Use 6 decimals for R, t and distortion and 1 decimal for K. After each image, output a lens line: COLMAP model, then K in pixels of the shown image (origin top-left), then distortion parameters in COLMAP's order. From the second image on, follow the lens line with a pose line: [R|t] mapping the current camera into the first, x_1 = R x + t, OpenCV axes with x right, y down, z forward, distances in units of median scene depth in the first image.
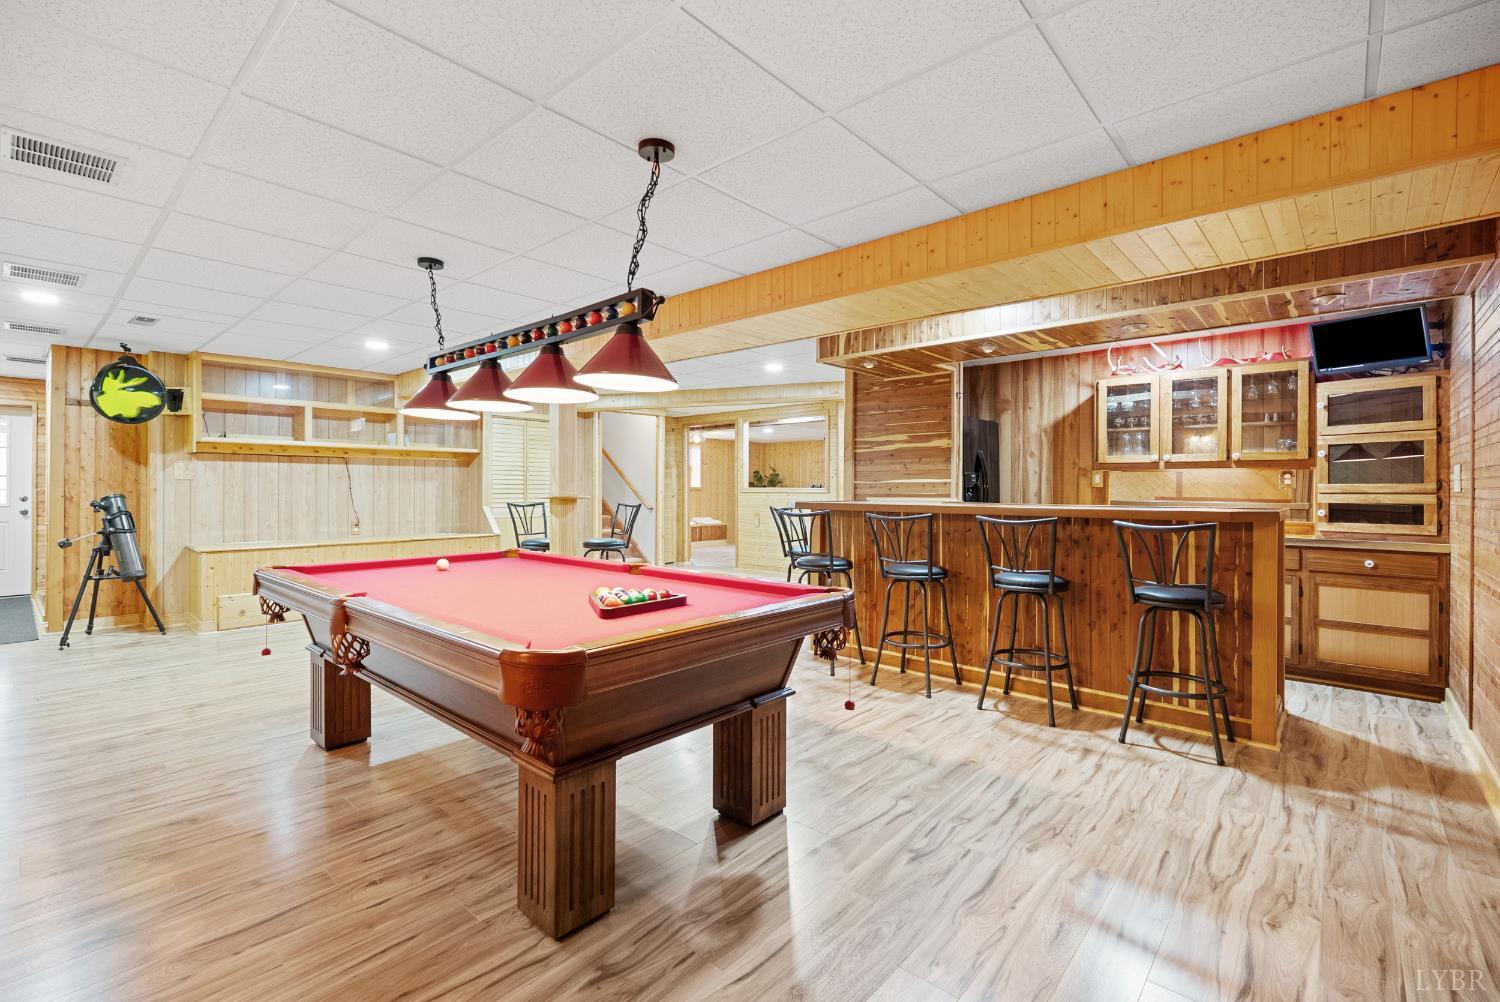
lens RADIAL K [[669.7, 0, 747.0], [0, 669.7, 485.4], [0, 0, 1]] dist [-0.005966, 0.000246]
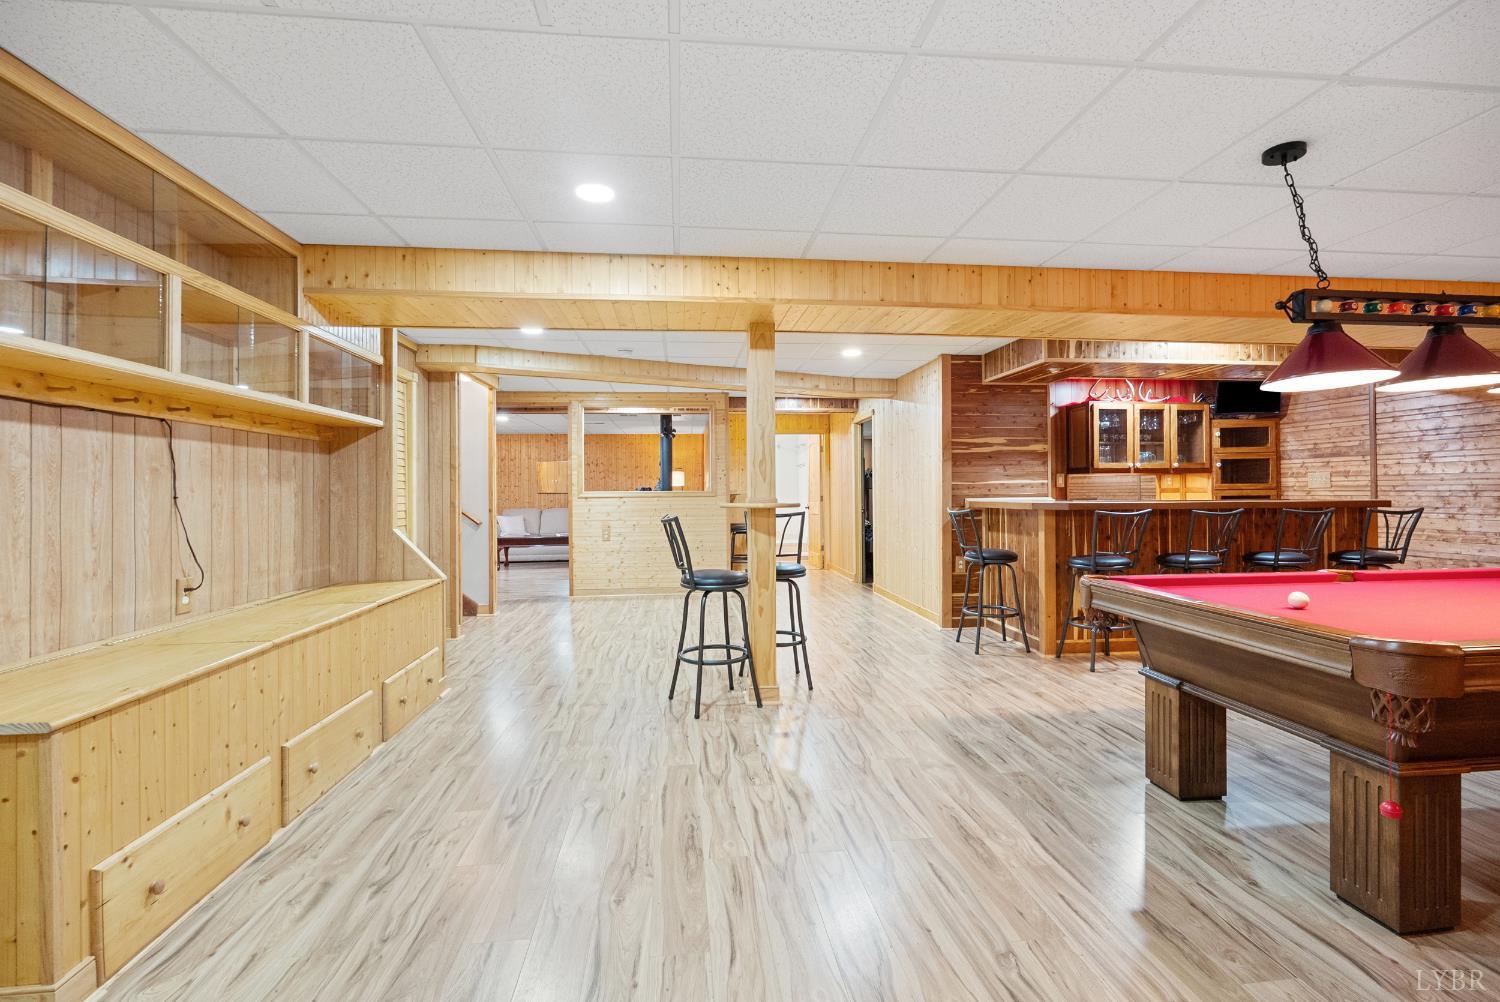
lens RADIAL K [[686.0, 0, 751.1], [0, 686.0, 485.8], [0, 0, 1]] dist [-0.003701, -0.000263]
pose [[0.661509, -0.001805, 0.749935, -1.054135], [0.005533, 0.999982, -0.002473, -0.000105], [-0.749917, 0.005785, 0.661507, 0.739524]]
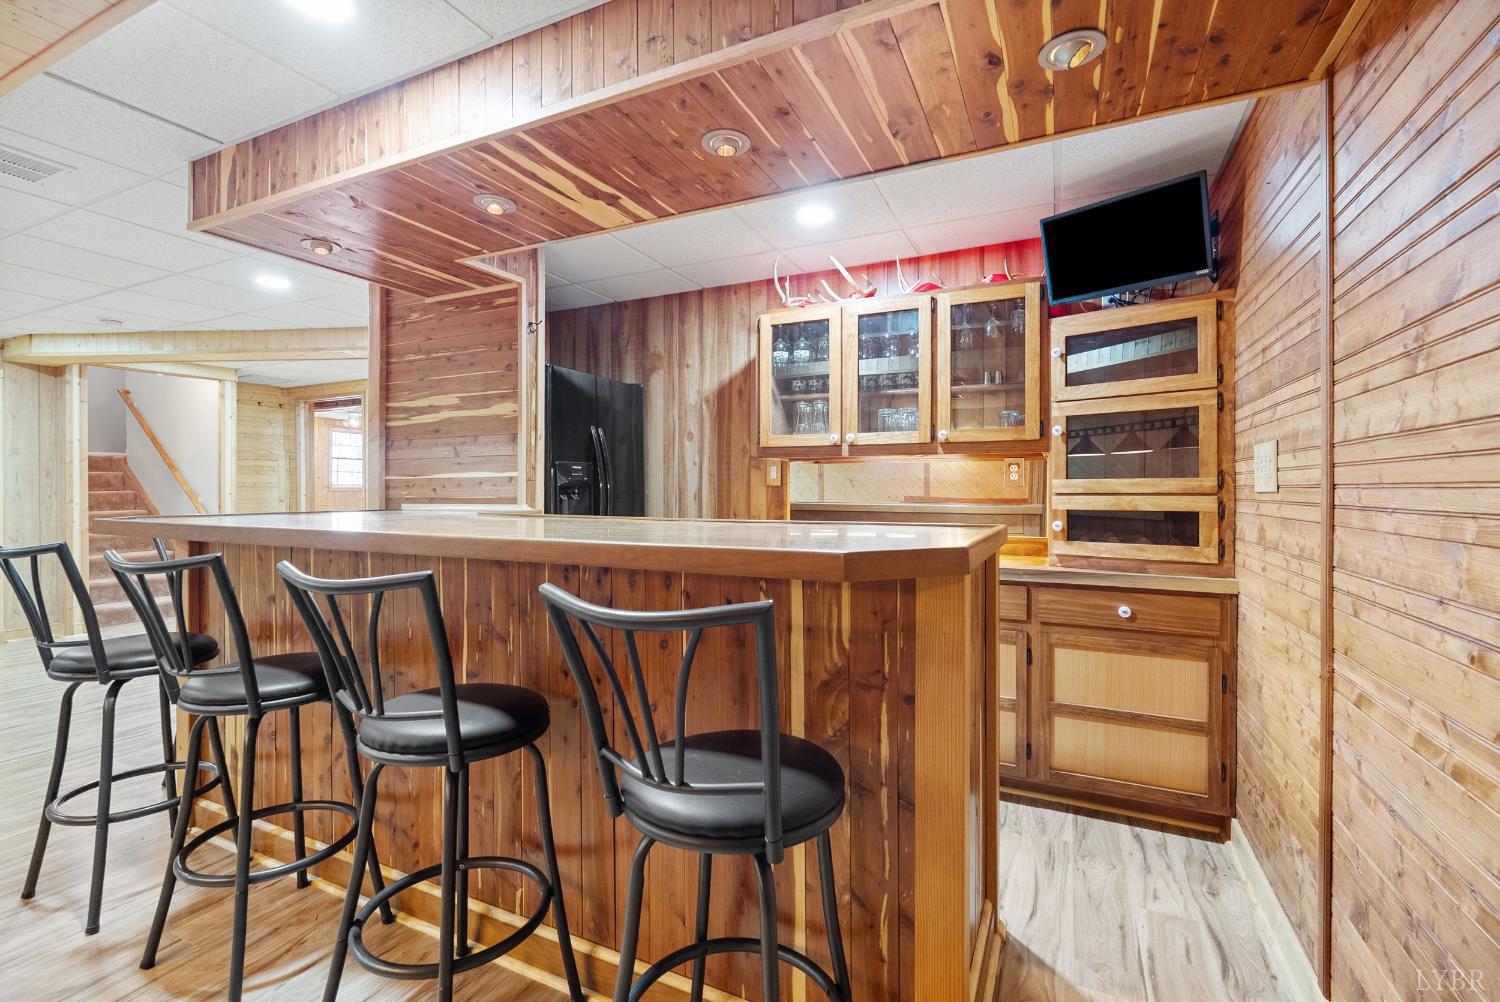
lens RADIAL K [[672.2, 0, 753.2], [0, 672.2, 484.5], [0, 0, 1]] dist [-0.004590, -0.000105]
pose [[0.958388, -0.001612, 0.285464, 0.401811], [0.001779, 0.999998, -0.000326, 0.002332], [-0.285463, 0.000820, 0.958389, 0.470045]]
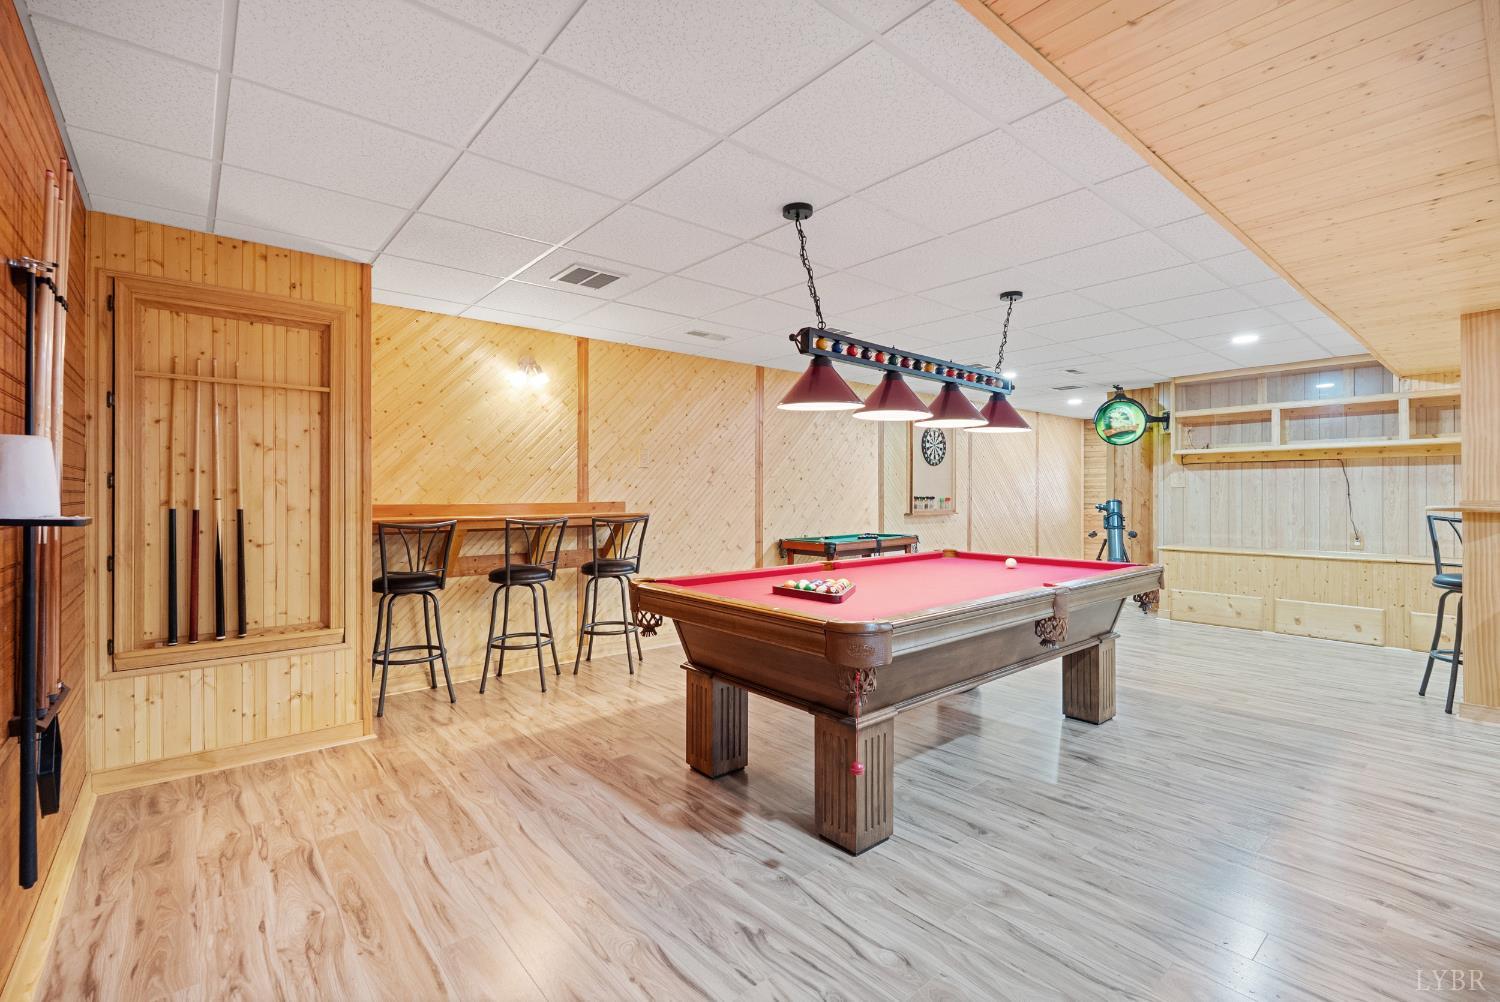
lens RADIAL K [[655.5, 0, 750.0], [0, 655.5, 501.0], [0, 0, 1]] dist [-0.002492, -0.000296]
pose [[-0.133758, 0.009645, -0.990967, 0.530354], [0.004765, 0.999947, 0.009089, 0.001239], [0.991003, -0.003506, -0.133797, 0.552827]]
